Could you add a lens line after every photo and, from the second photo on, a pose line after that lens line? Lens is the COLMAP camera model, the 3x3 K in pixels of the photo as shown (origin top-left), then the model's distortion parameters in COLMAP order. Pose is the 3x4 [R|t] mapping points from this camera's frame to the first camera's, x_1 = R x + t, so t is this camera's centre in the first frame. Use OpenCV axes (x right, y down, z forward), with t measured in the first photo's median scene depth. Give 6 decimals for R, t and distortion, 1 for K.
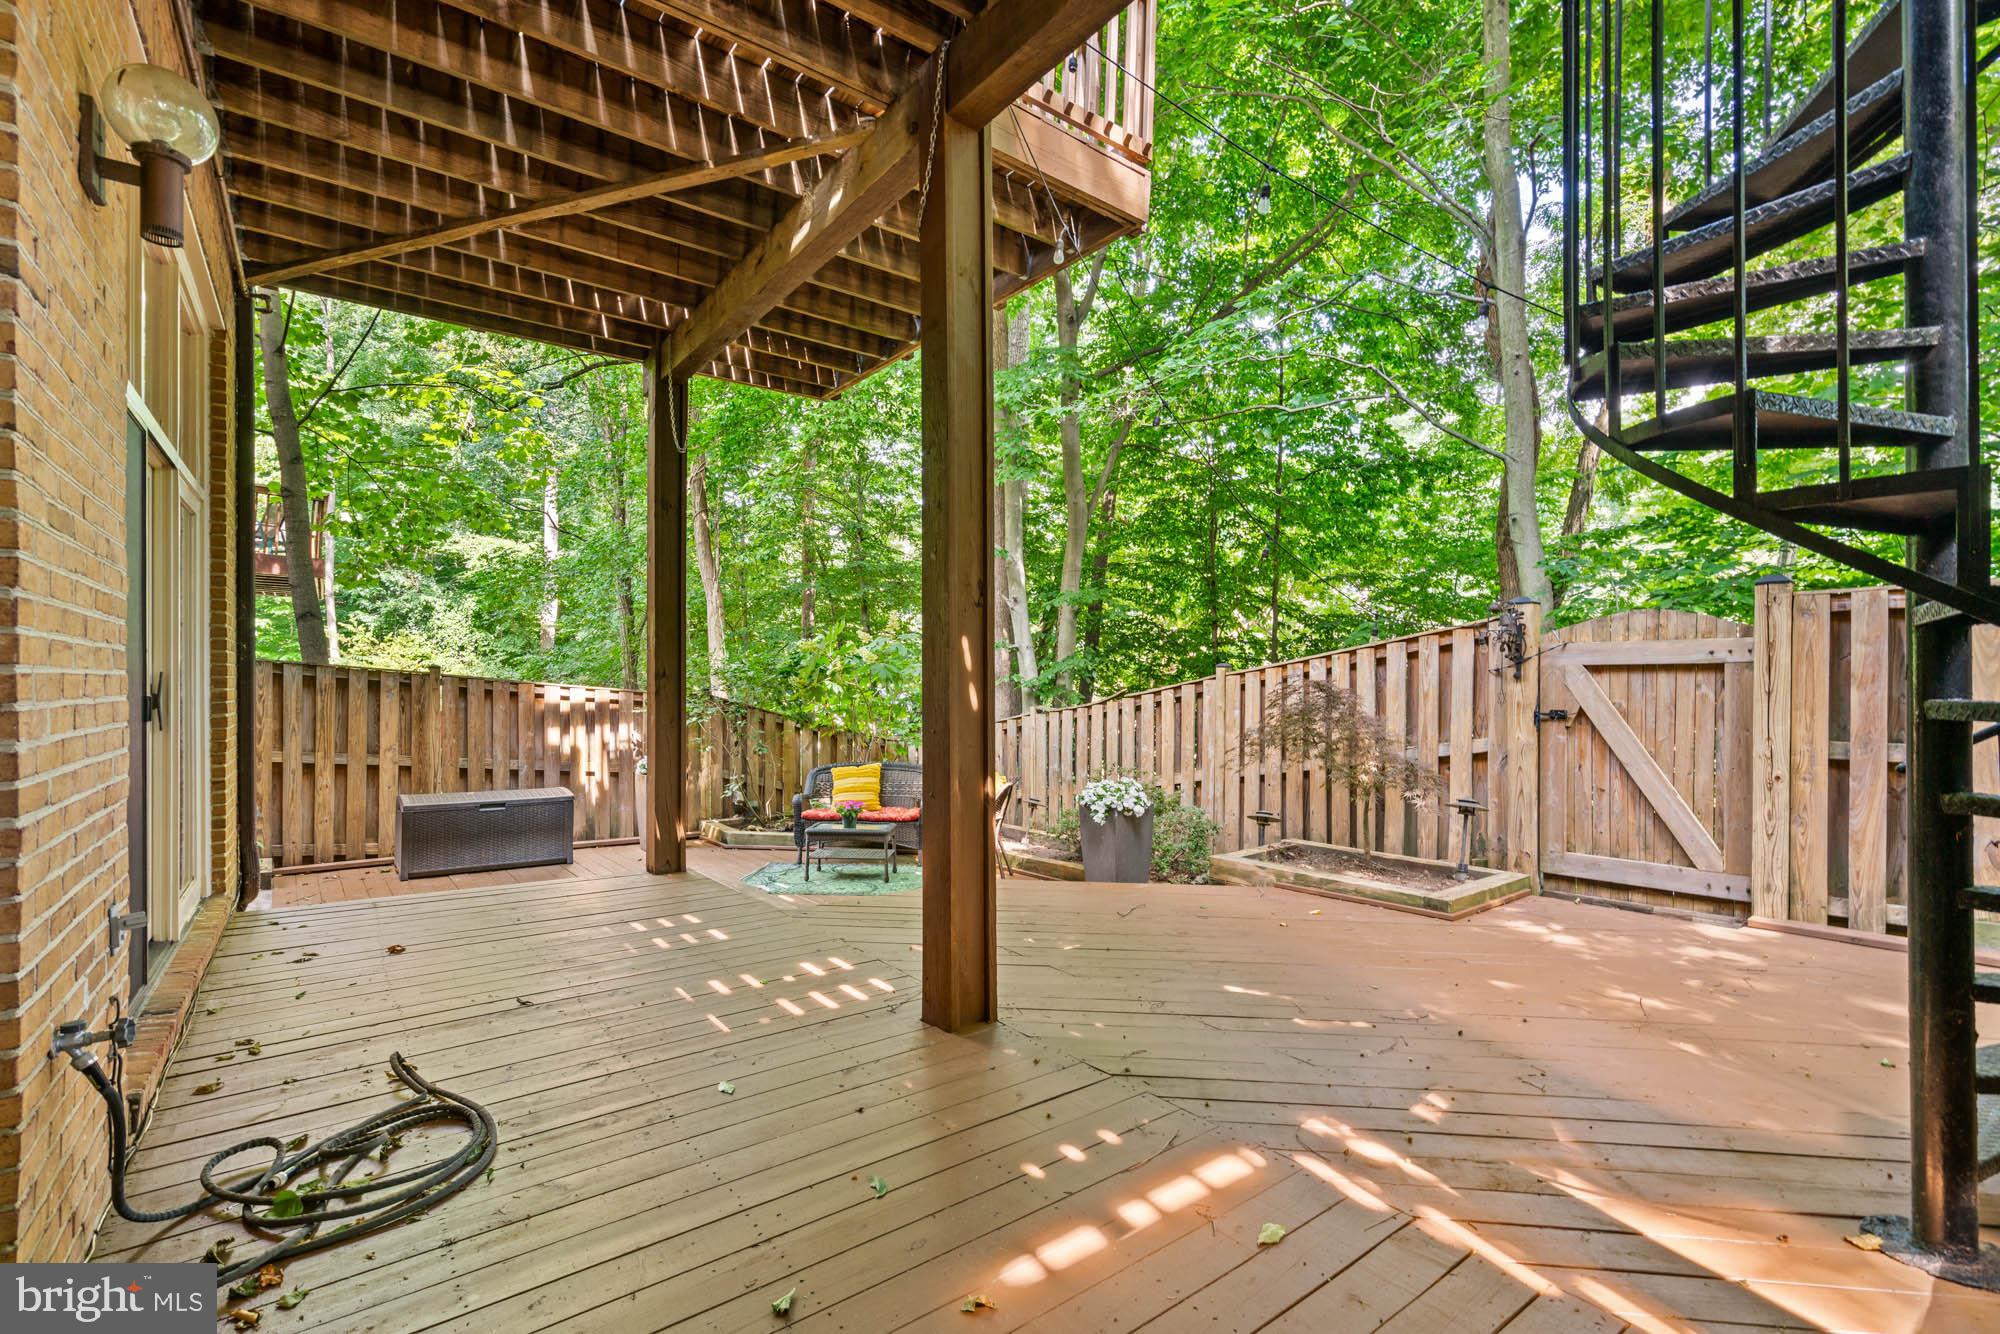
lens RADIAL K [[888.6, 0, 990.2], [0, 888.6, 677.6], [0, 0, 1]] dist [-0.000176, 0.000214]
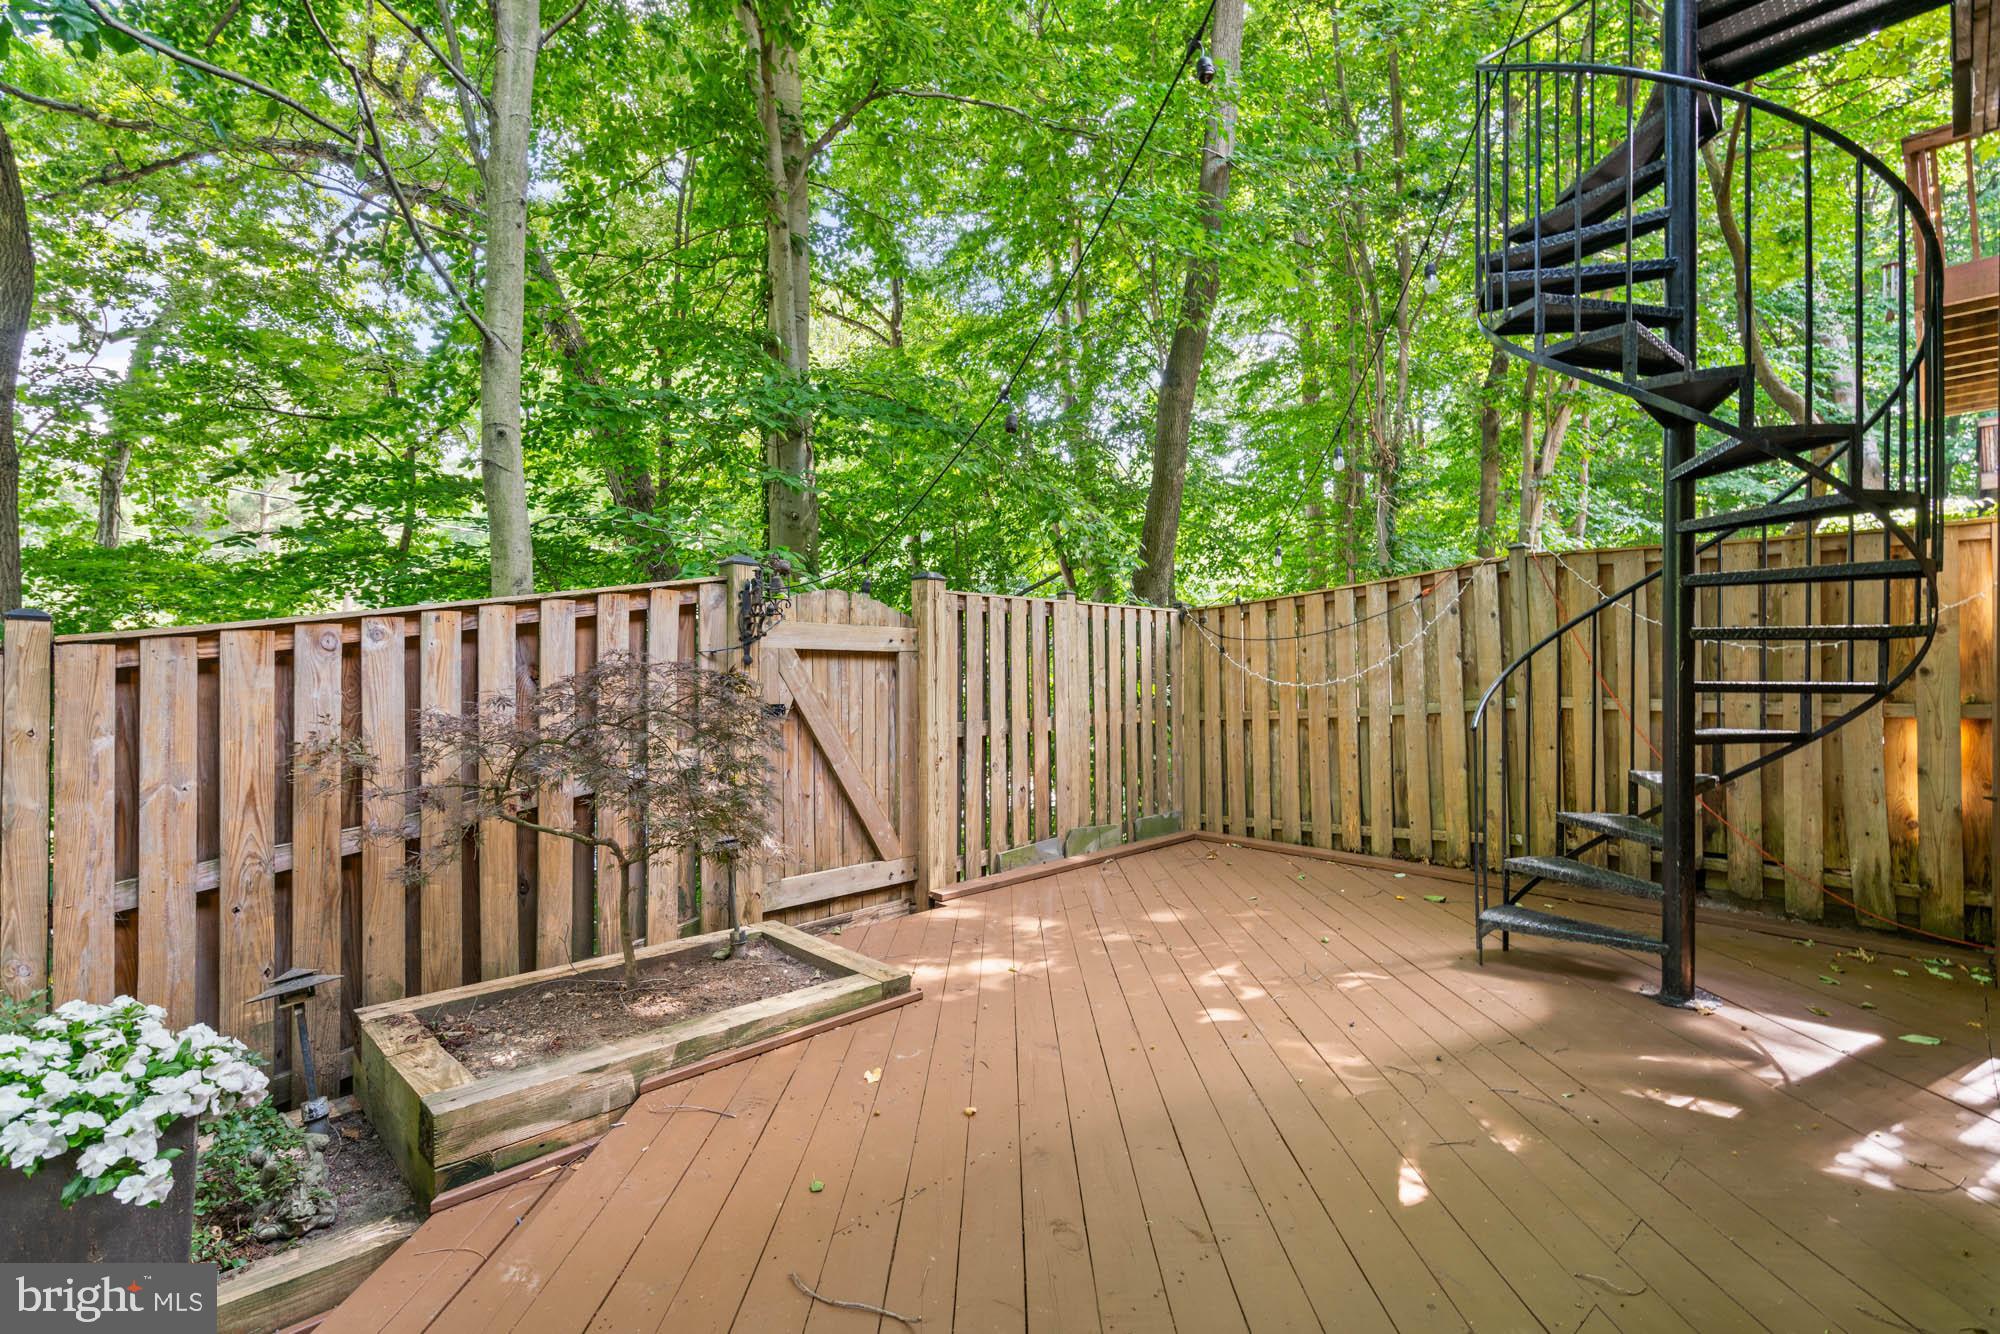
lens RADIAL K [[898.9, 0, 1007.0], [0, 898.9, 670.8], [0, 0, 1]] dist [-0.008416, 0.000624]
pose [[-0.121493, 0.006023, 0.992574, -0.176004], [-0.008372, 0.999940, -0.007092, 0.010008], [-0.992557, -0.009172, -0.121435, 0.841757]]
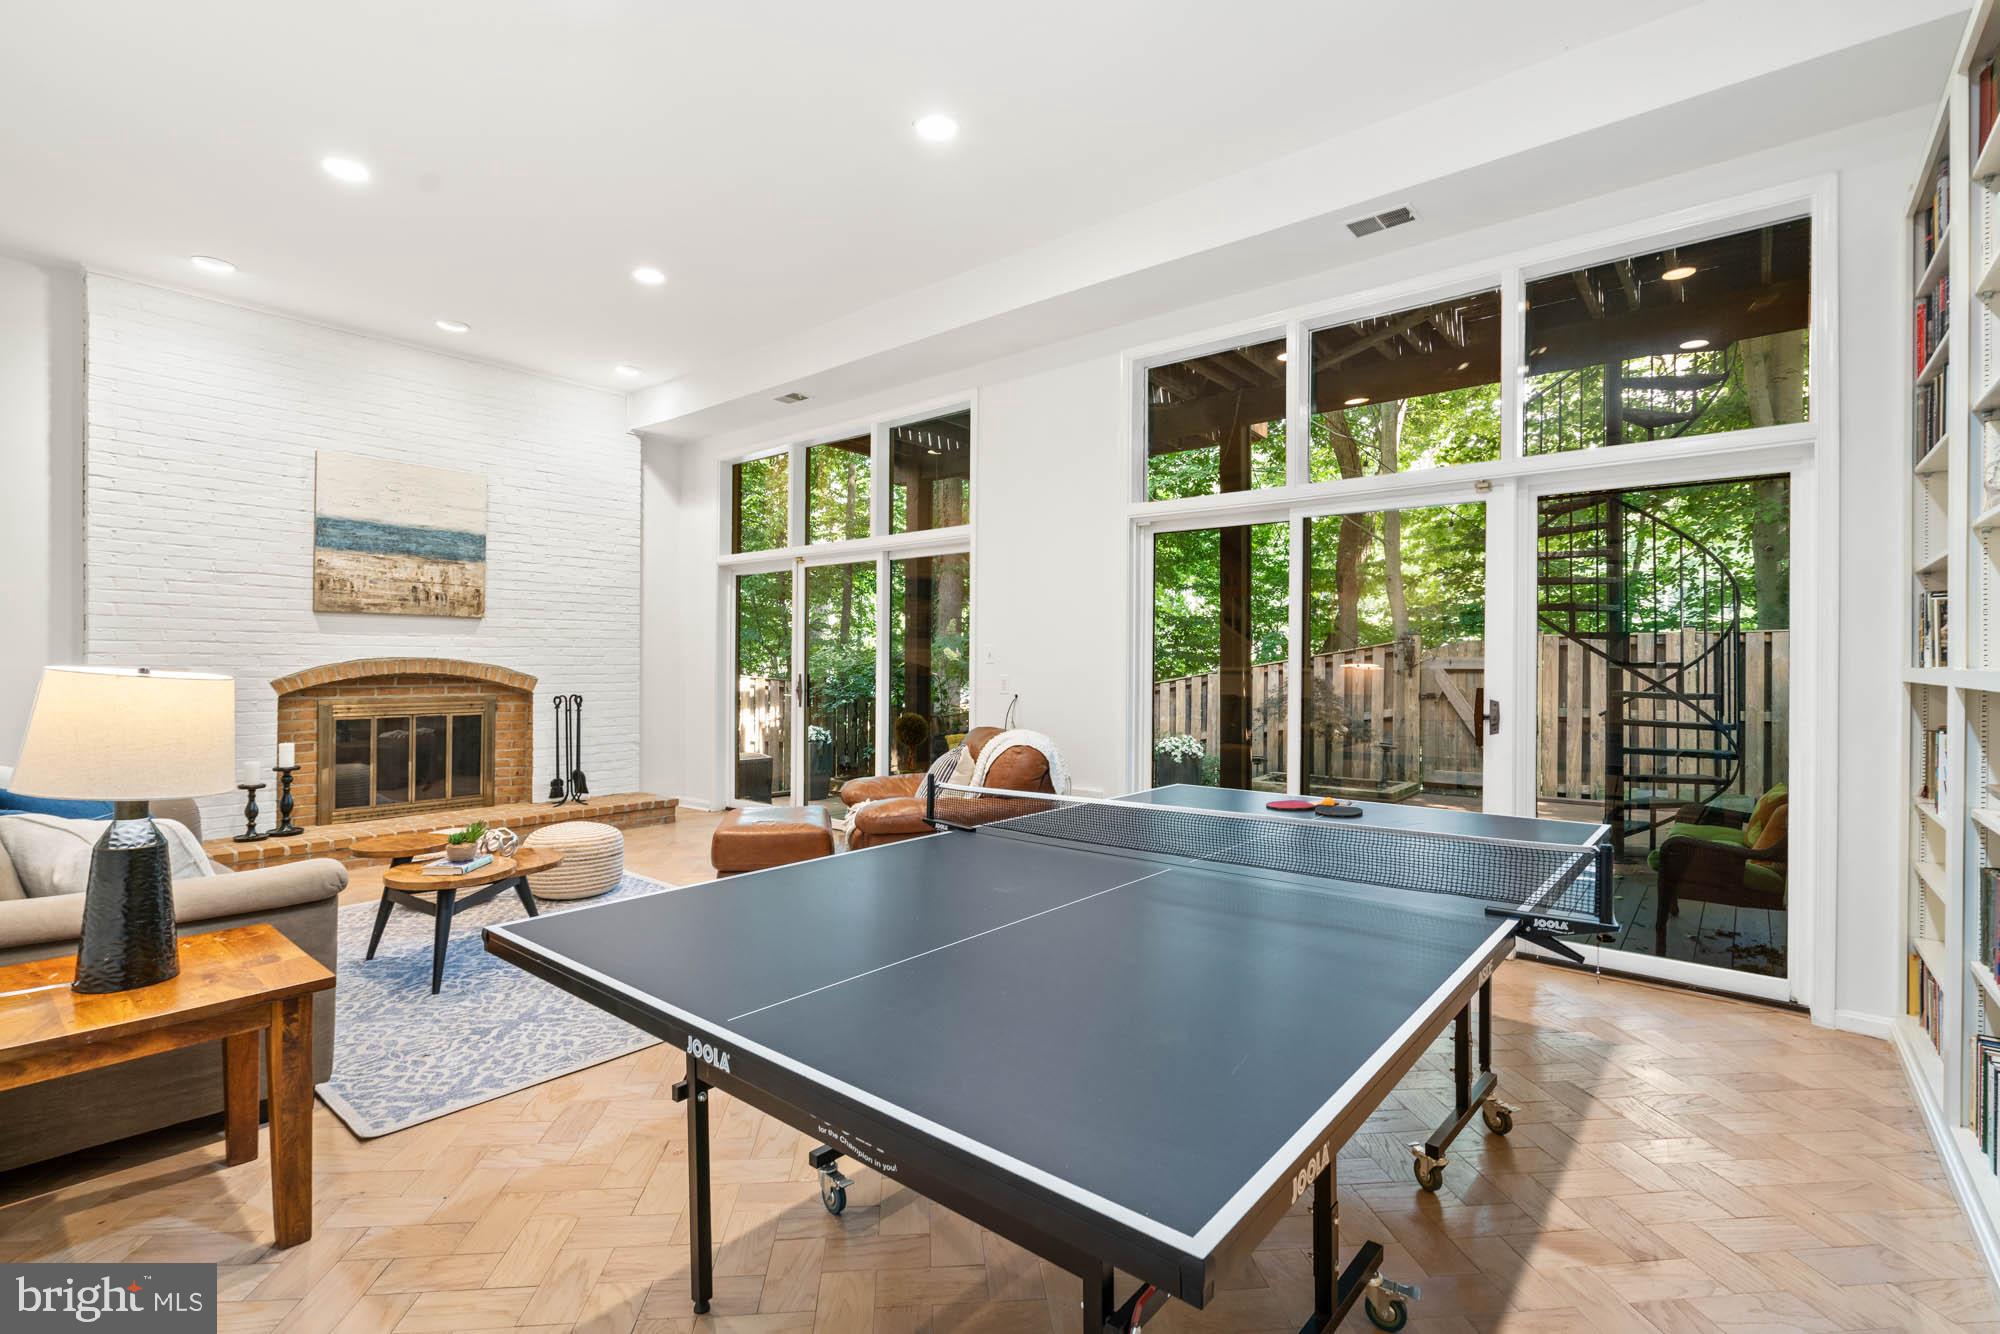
lens RADIAL K [[908.9, 0, 976.4], [0, 908.9, 658.6], [0, 0, 1]] dist [0.001299, 0.001054]
pose [[0.975336, 0.005573, 0.220656, -0.655259], [-0.005635, 0.999984, -0.000350, -0.027527], [-0.220654, -0.000902, 0.975352, -0.593694]]
